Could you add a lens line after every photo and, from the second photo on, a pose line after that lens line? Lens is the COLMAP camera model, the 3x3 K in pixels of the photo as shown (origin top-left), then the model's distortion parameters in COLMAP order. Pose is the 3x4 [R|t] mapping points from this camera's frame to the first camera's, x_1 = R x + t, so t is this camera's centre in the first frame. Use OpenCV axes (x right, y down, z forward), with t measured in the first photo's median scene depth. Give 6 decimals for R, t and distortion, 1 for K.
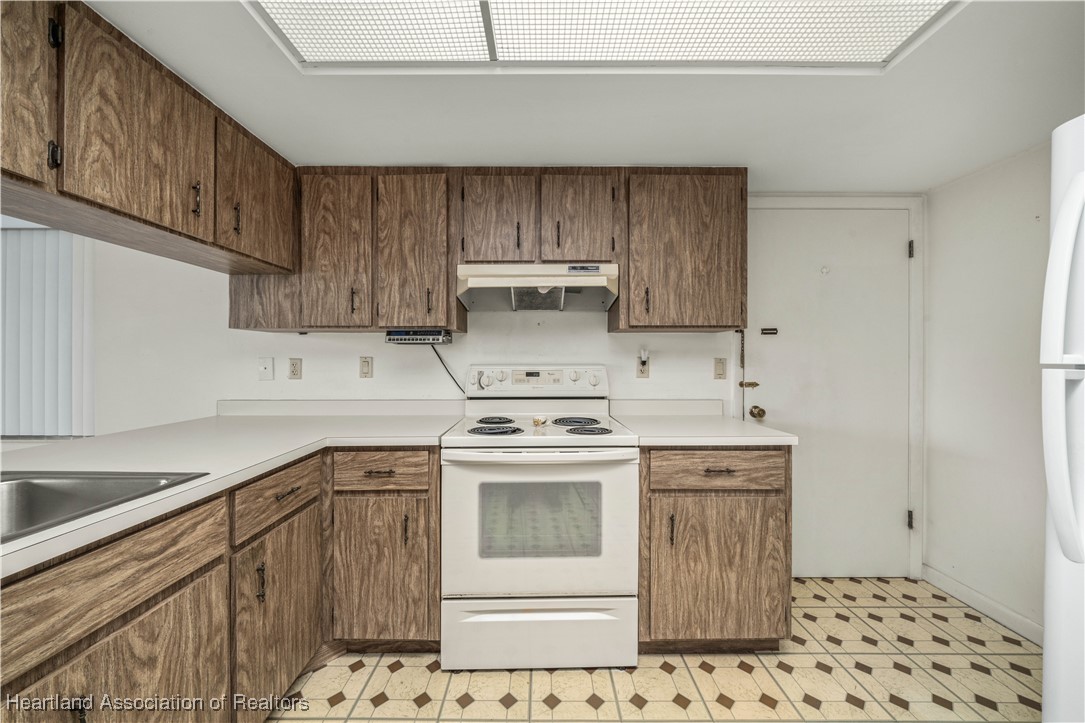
lens RADIAL K [[389.7, 0, 538.7], [0, 389.7, 359.7], [0, 0, 1]] dist [-0.002282, -0.000004]
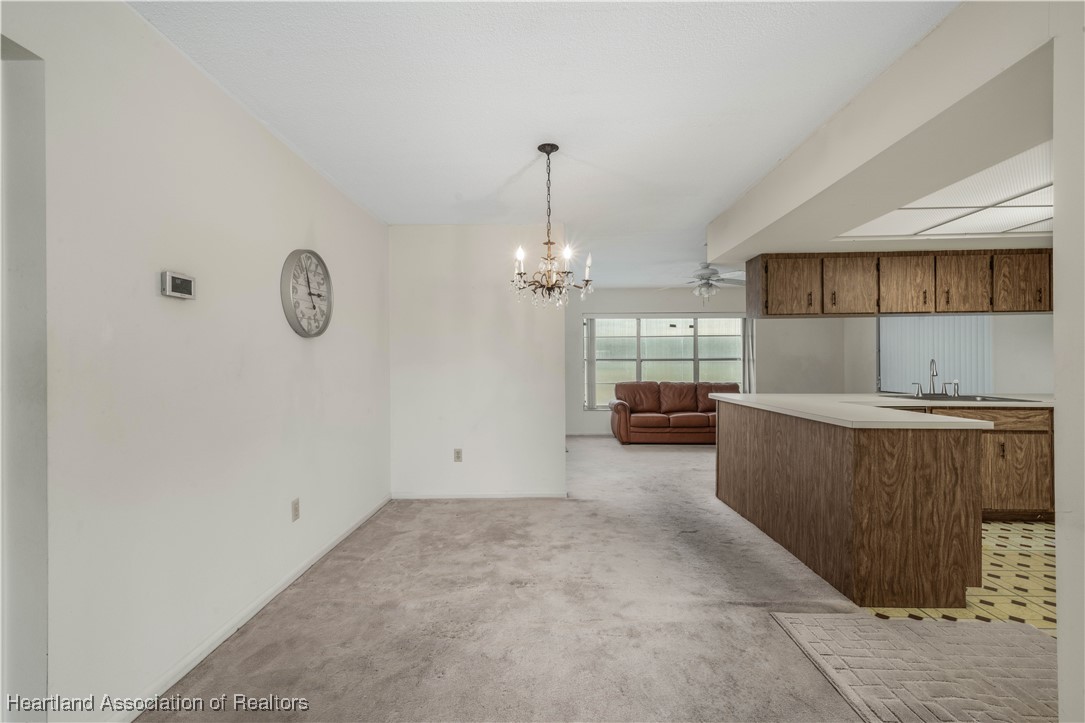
lens RADIAL K [[476.6, 0, 533.3], [0, 476.6, 361.6], [0, 0, 1]] dist [0.000449, 0.000251]
pose [[-0.027754, -0.003370, -0.999609, 1.548648], [0.006931, 0.999970, -0.003563, -0.005493], [0.999591, -0.007027, -0.027730, -1.478037]]
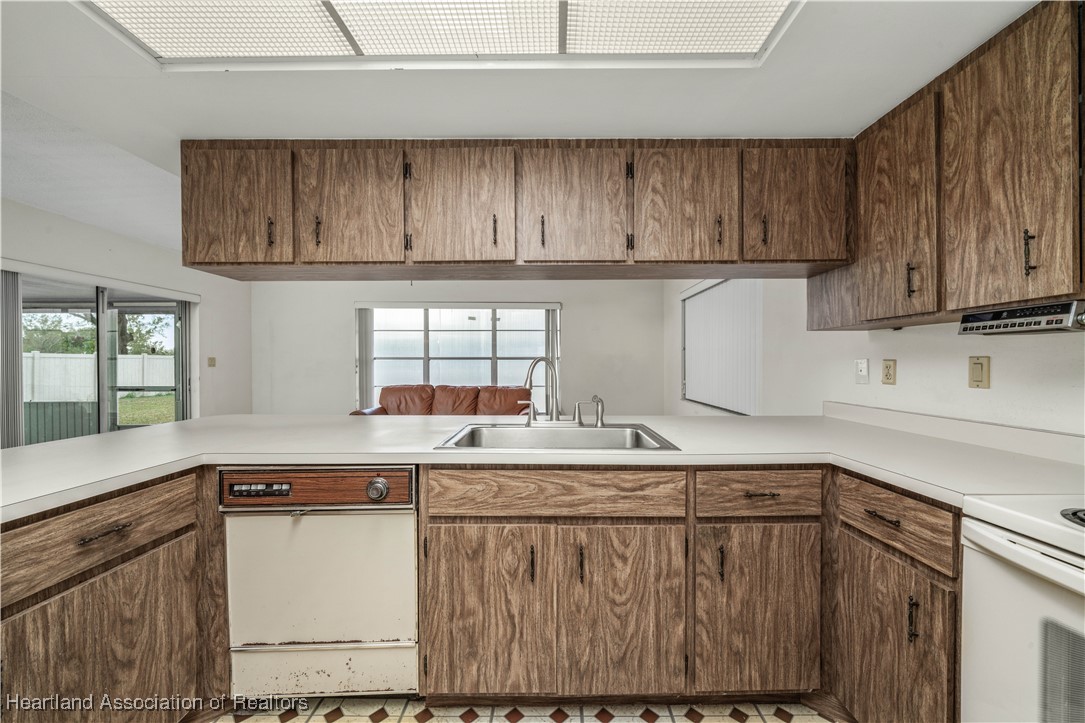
lens RADIAL K [[407.6, 0, 555.7], [0, 407.6, 363.9], [0, 0, 1]] dist [-0.003457, -0.000182]
pose [[0.015347, 0.003689, -0.999875, 0.276772], [0.001441, 0.999992, 0.003712, 0.001981], [0.999881, -0.001498, 0.015341, 0.325712]]
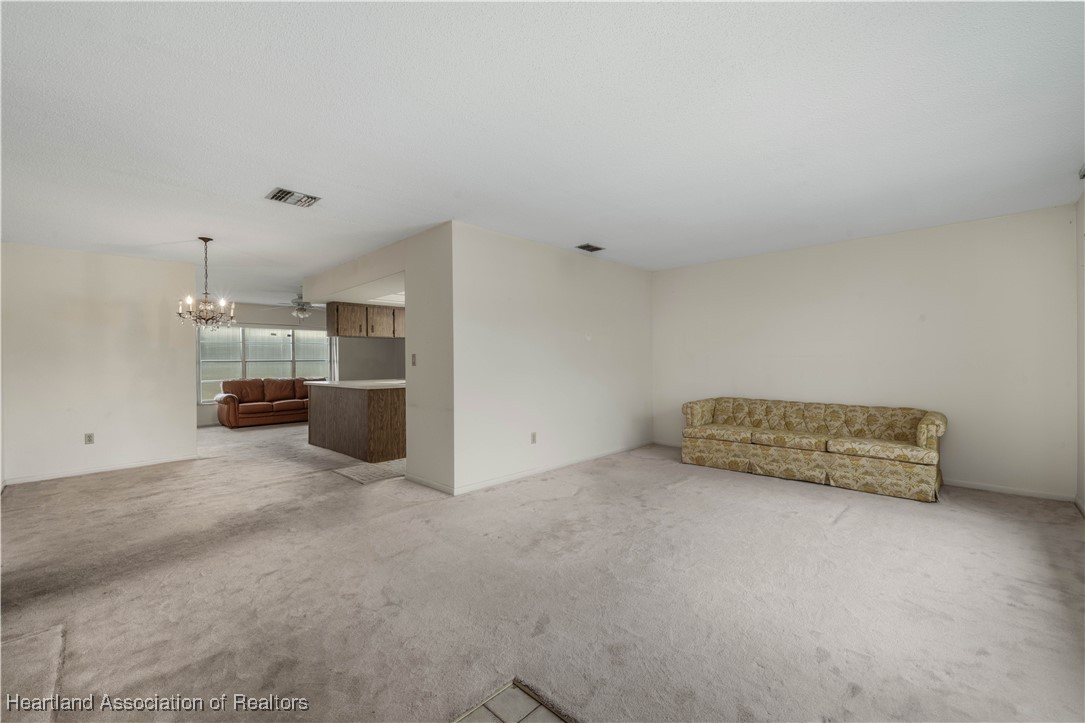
lens RADIAL K [[452.0, 0, 534.6], [0, 452.0, 360.9], [0, 0, 1]] dist [0.000664, 0.000090]
pose [[0.714857, -0.008488, -0.699219, 3.068528], [0.011408, 0.999935, -0.000475, 0.005253], [0.699177, -0.007638, 0.714907, -1.986488]]
